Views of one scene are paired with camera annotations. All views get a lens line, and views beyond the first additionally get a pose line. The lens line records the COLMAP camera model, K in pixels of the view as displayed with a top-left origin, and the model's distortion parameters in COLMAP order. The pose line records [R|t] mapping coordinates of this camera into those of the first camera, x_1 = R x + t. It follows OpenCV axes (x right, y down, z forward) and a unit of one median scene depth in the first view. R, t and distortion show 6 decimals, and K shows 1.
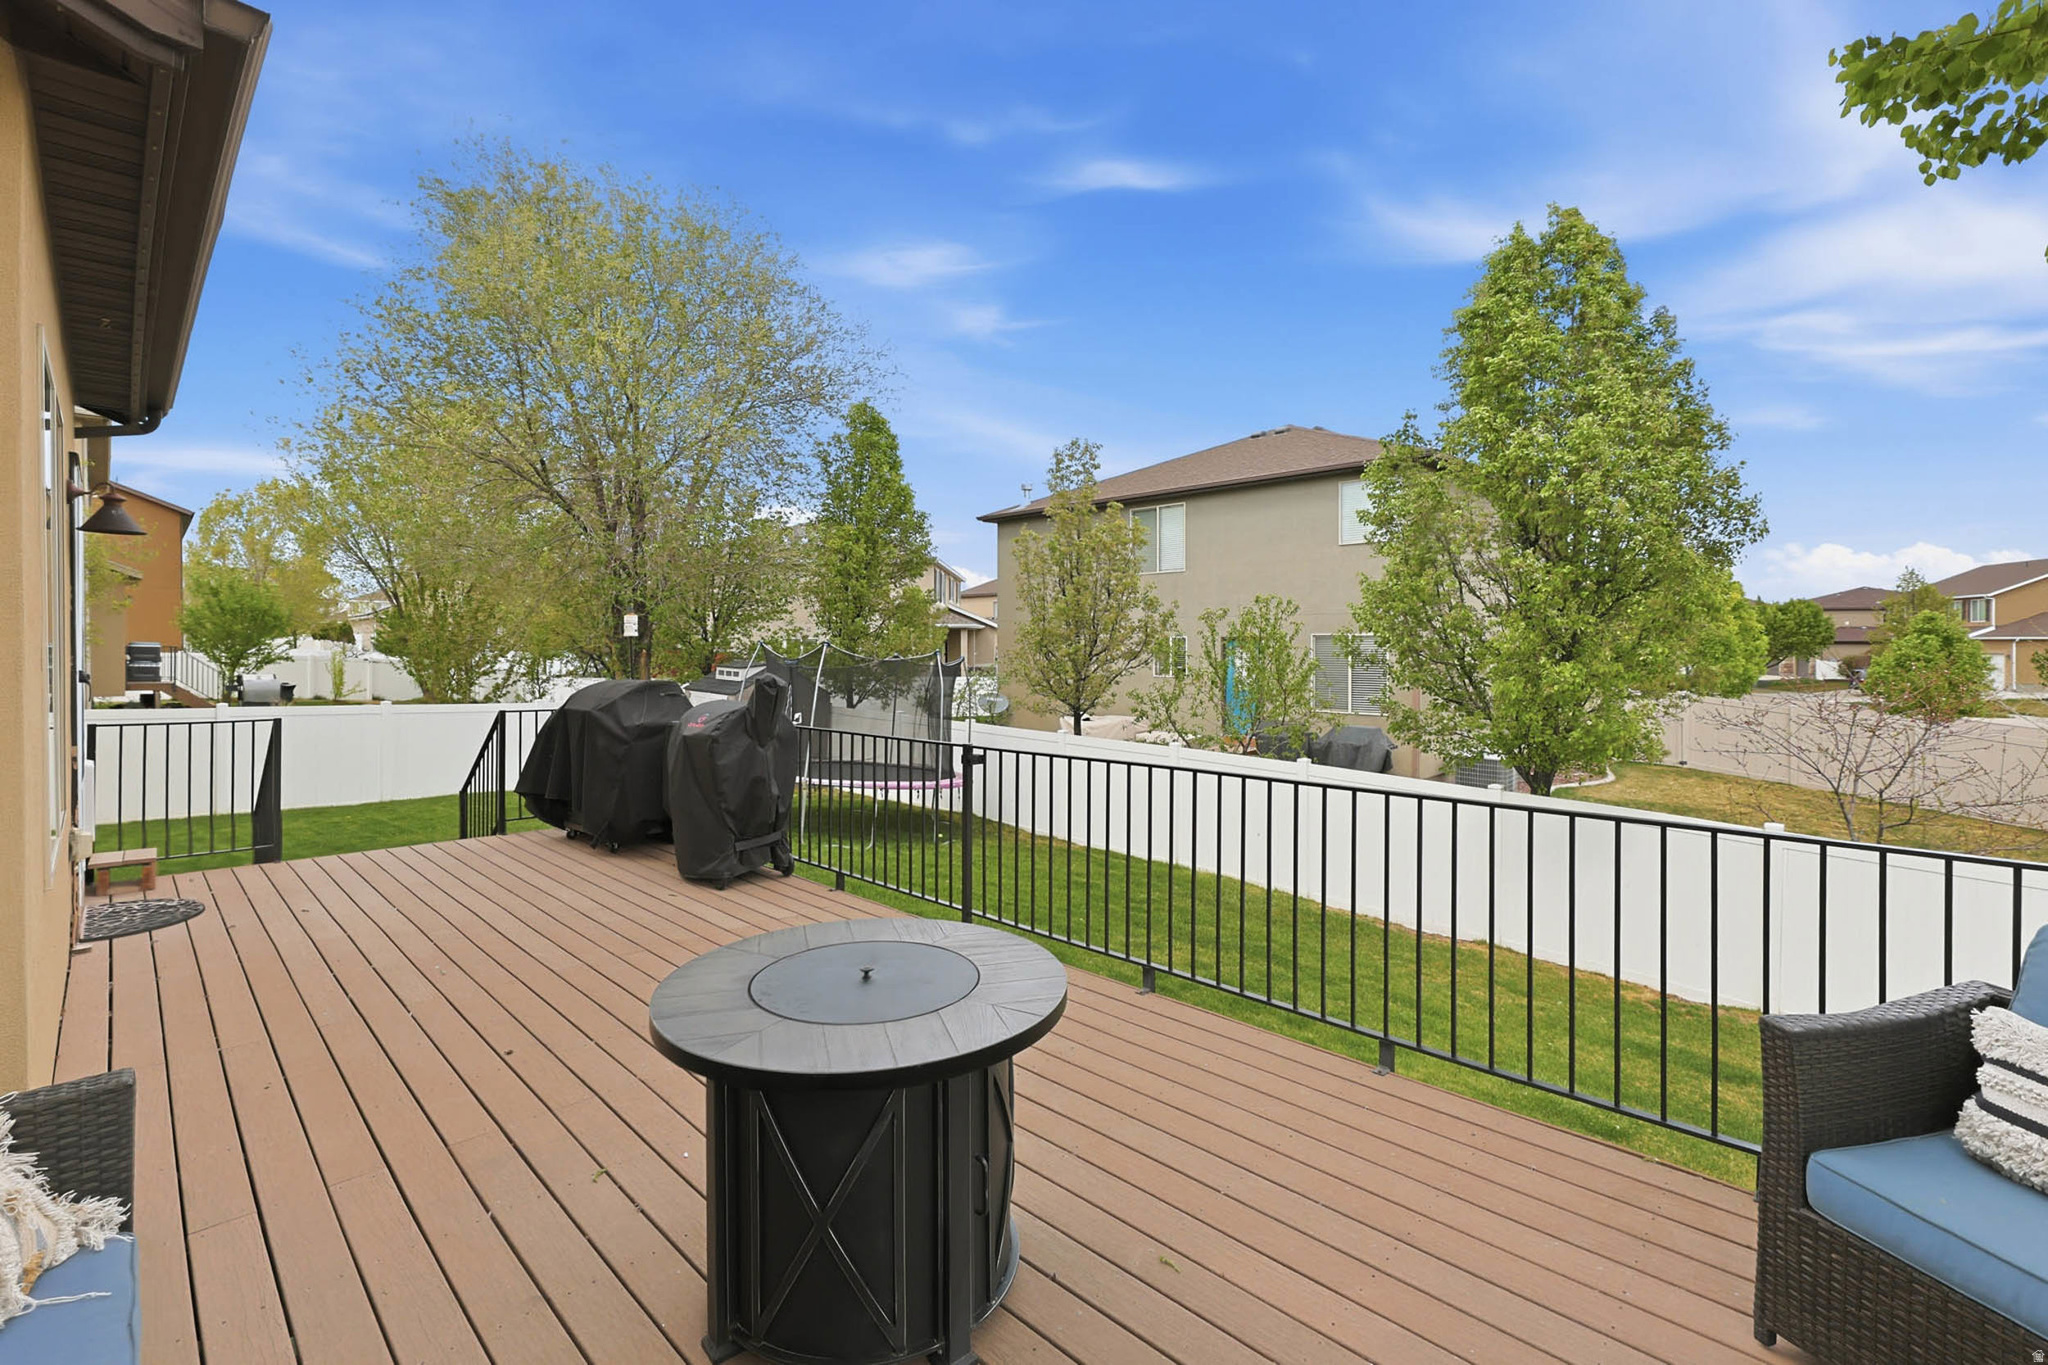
lens RADIAL K [[896.1, 0, 1022.3], [0, 896.1, 670.3], [0, 0, 1]] dist [-0.001947, -0.000340]
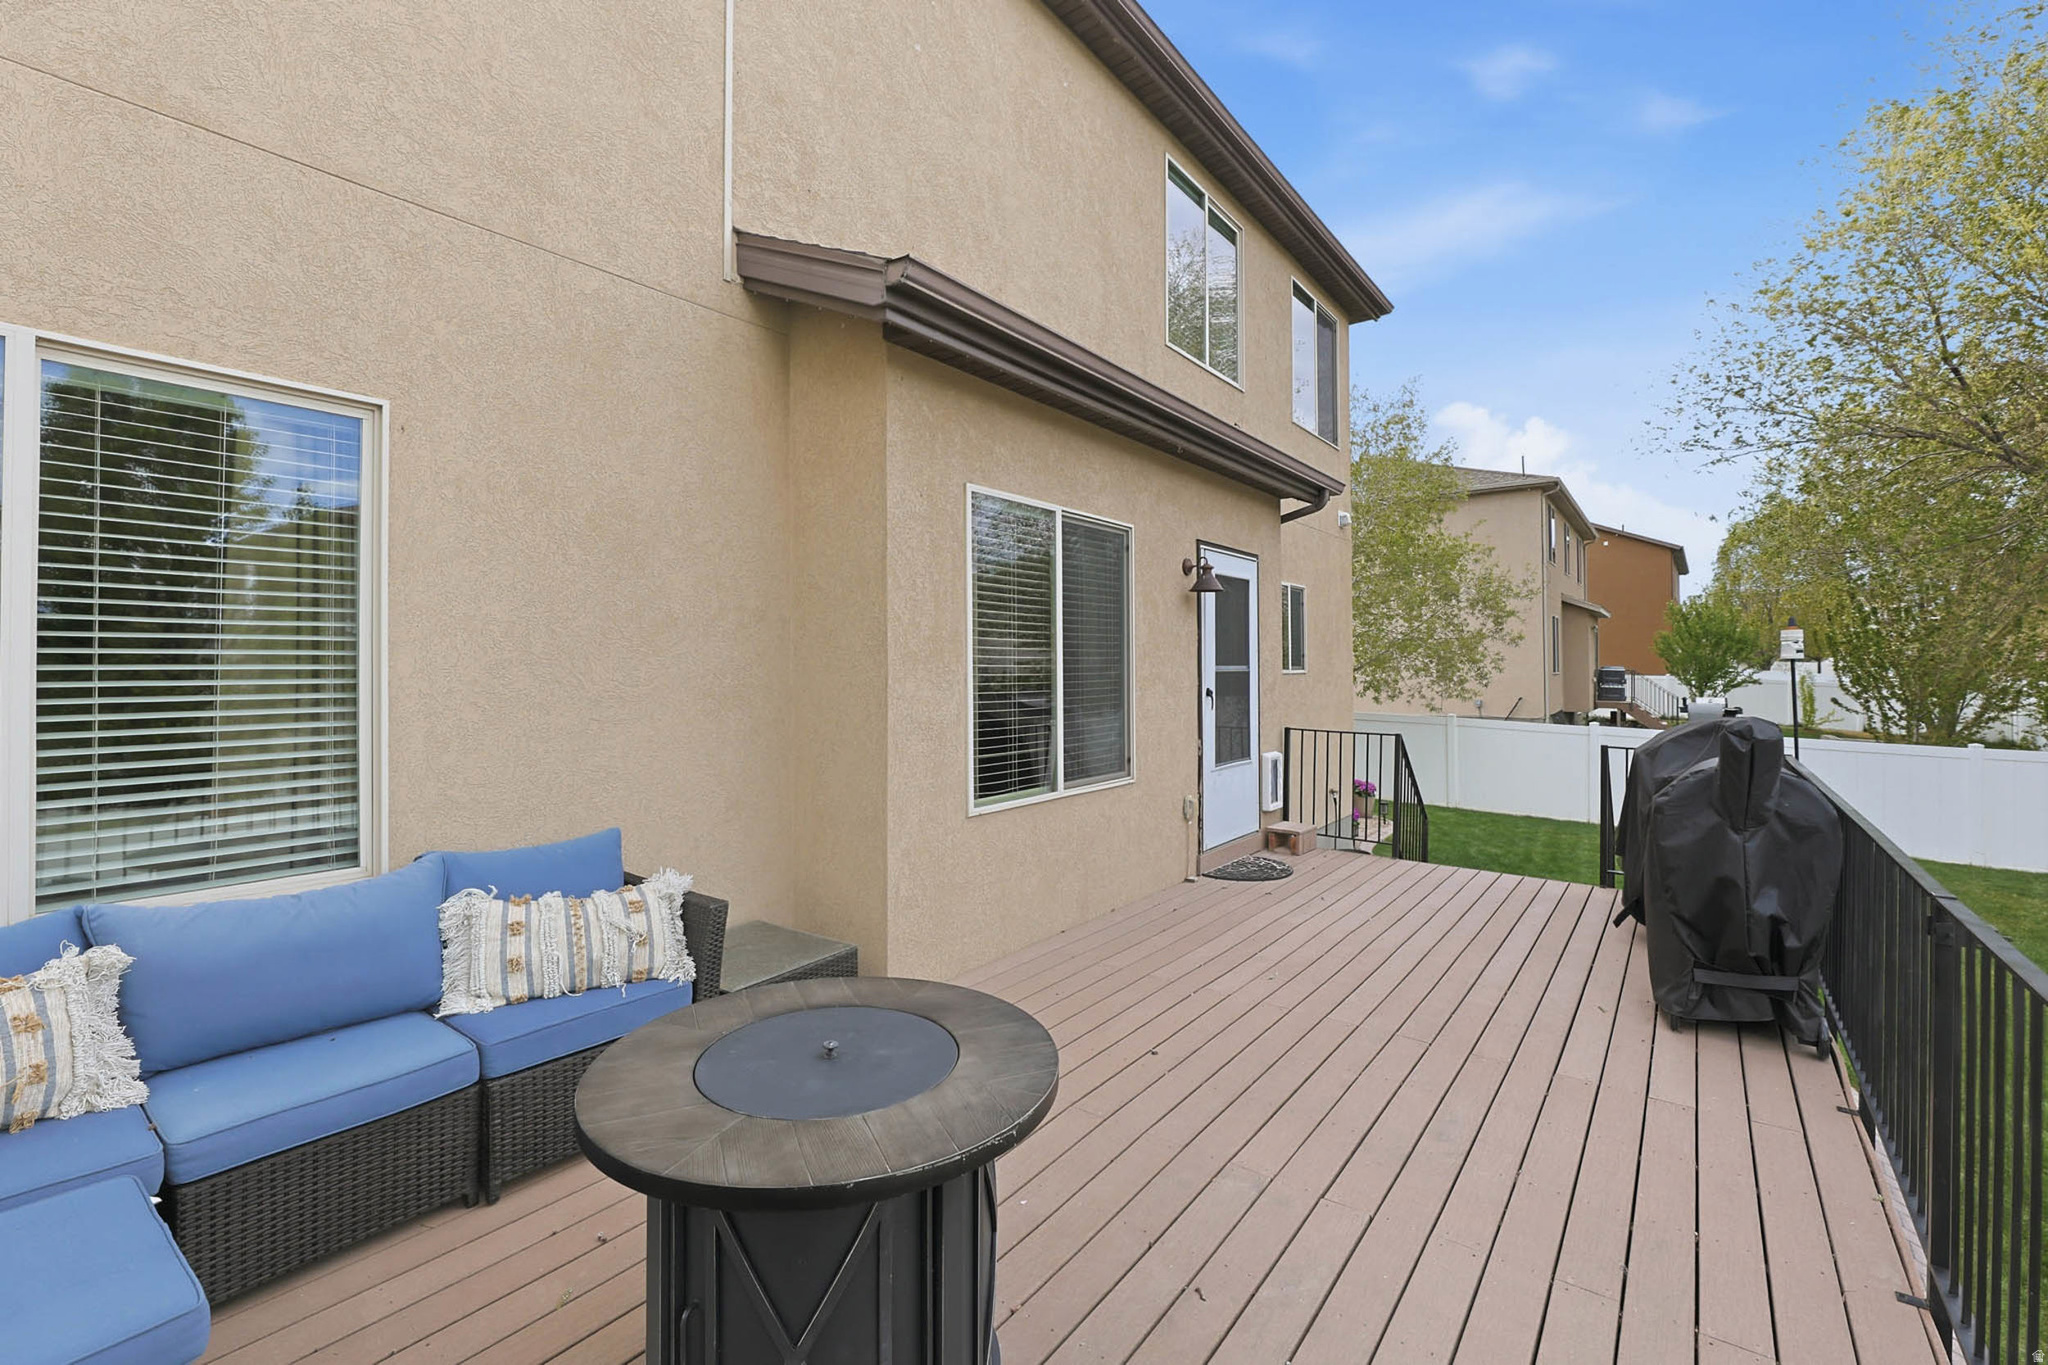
lens RADIAL K [[896.1, 0, 1022.3], [0, 896.1, 670.3], [0, 0, 1]] dist [-0.001947, -0.000340]
pose [[0.129409, 0.002933, -0.991587, 0.216103], [-0.029193, 0.999573, -0.000853, -0.011279], [0.991162, 0.029058, 0.129439, 0.321292]]
